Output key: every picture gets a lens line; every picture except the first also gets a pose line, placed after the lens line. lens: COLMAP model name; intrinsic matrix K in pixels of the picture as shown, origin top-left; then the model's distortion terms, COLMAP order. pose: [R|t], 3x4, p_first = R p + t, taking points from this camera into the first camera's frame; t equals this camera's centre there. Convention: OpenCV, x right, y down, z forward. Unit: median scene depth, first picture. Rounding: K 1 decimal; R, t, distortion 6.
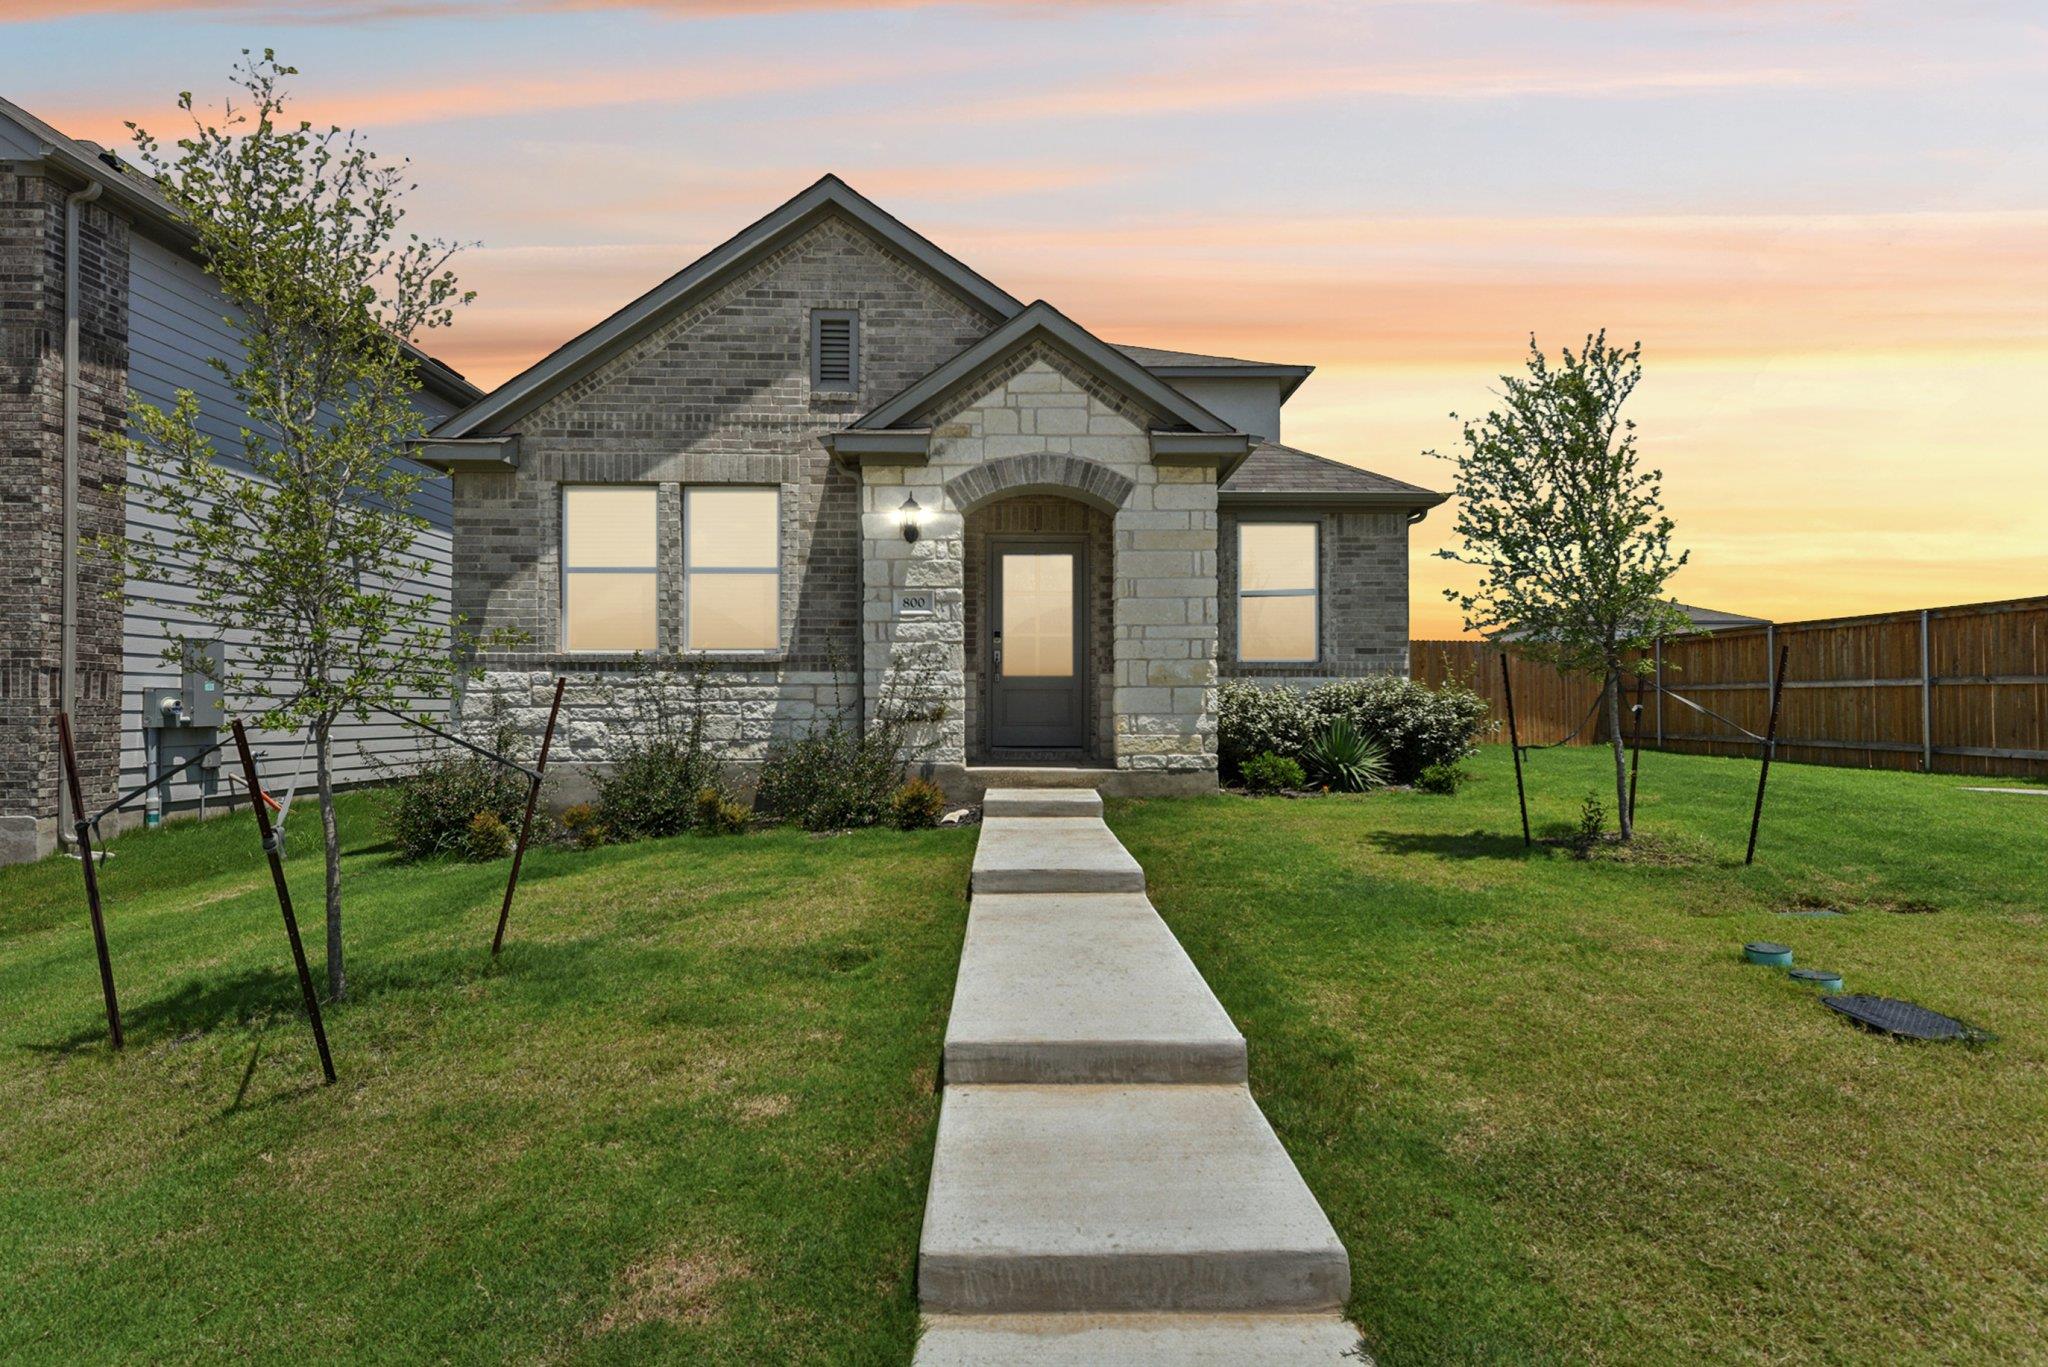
lens RADIAL K [[1022.2, 0, 1024.0], [0, 1022.2, 683.5], [0, 0, 1]] dist [0.010256, -0.000040]
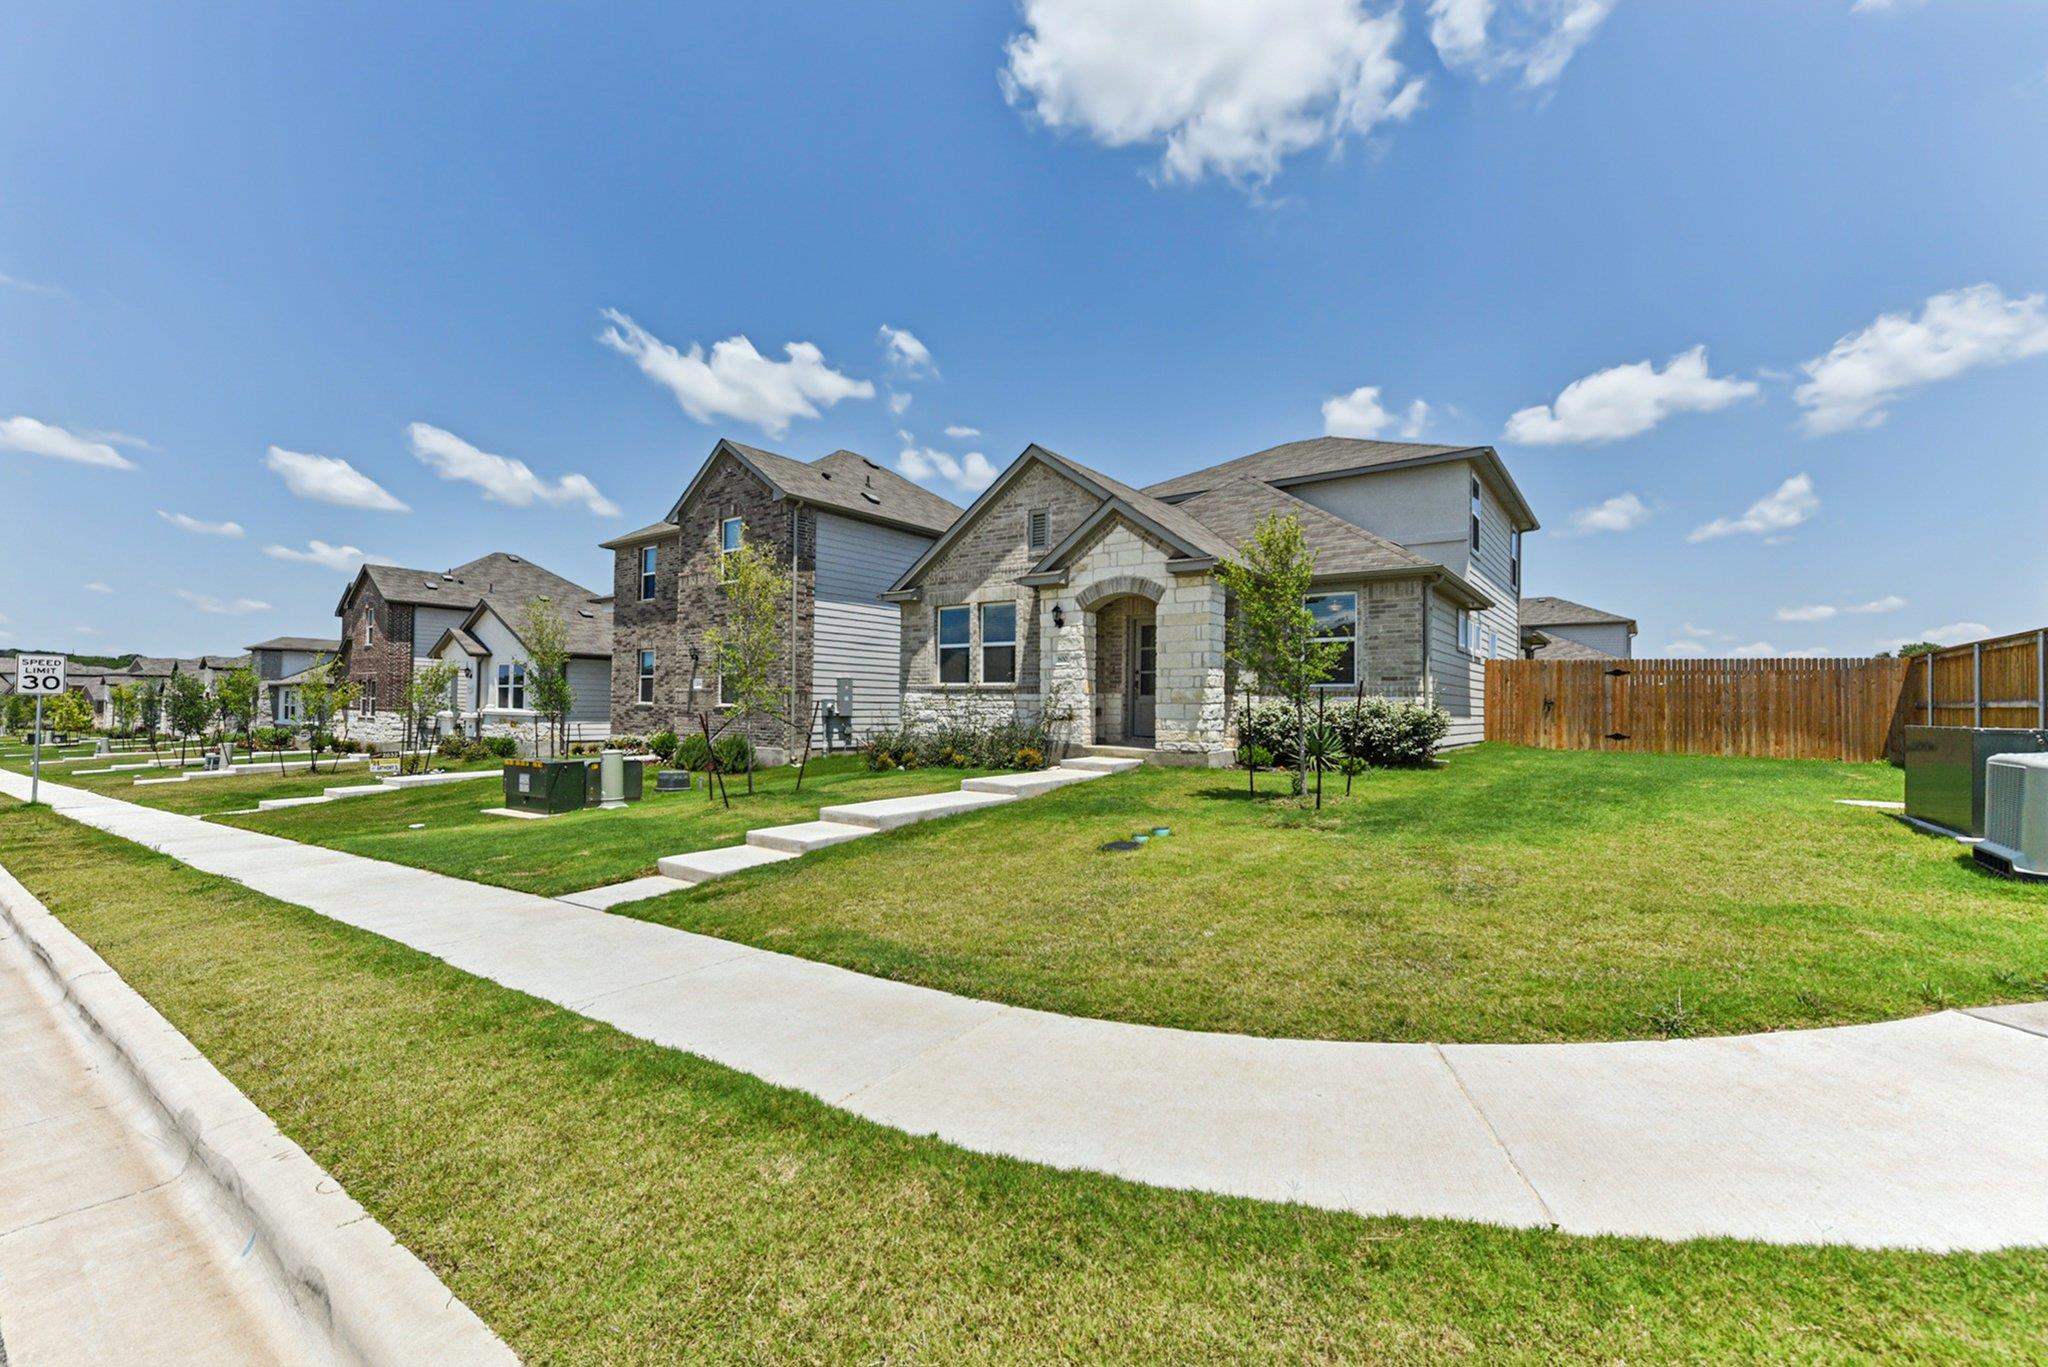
lens RADIAL K [[843.3, 0, 1024.0], [0, 843.3, 683.5], [0, 0, 1]] dist [0.000418, 0.000004]
pose [[0.790426, -0.003976, -0.612544, 0.787151], [0.001449, 0.999988, -0.004622, -0.024343], [0.612556, 0.002766, 0.790423, -0.295206]]
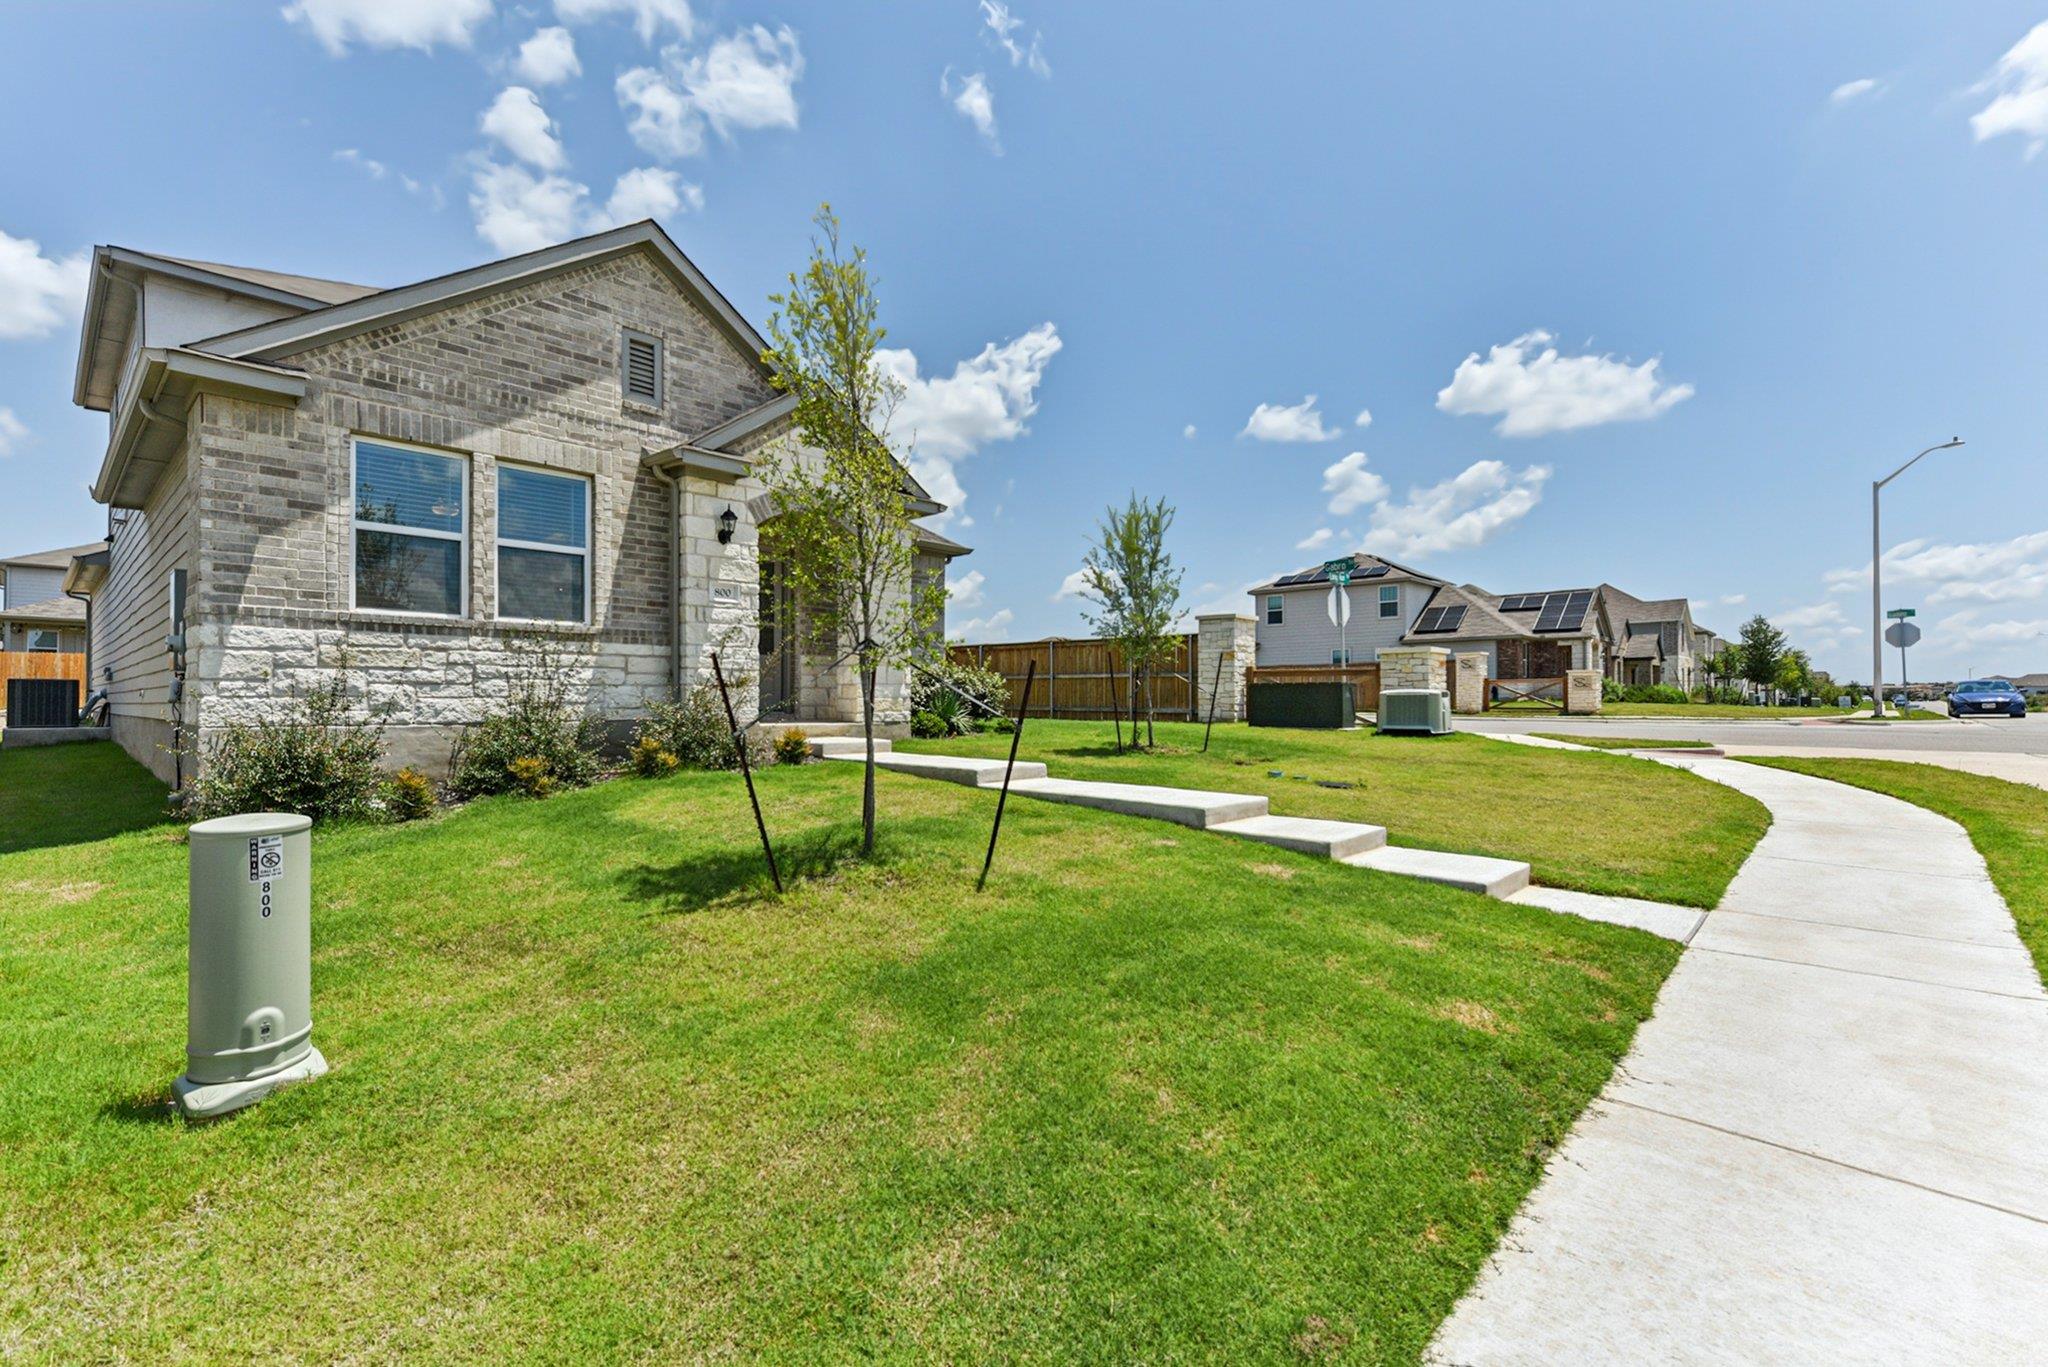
lens RADIAL K [[897.8, 0, 1055.9], [0, 897.8, 692.0], [0, 0, 1]] dist [0.000814, -0.000011]
pose [[0.673105, 0.007355, 0.739511, -0.625264], [-0.017727, 0.999824, 0.006190, 0.027669], [-0.739335, -0.017276, 0.673116, -0.039699]]
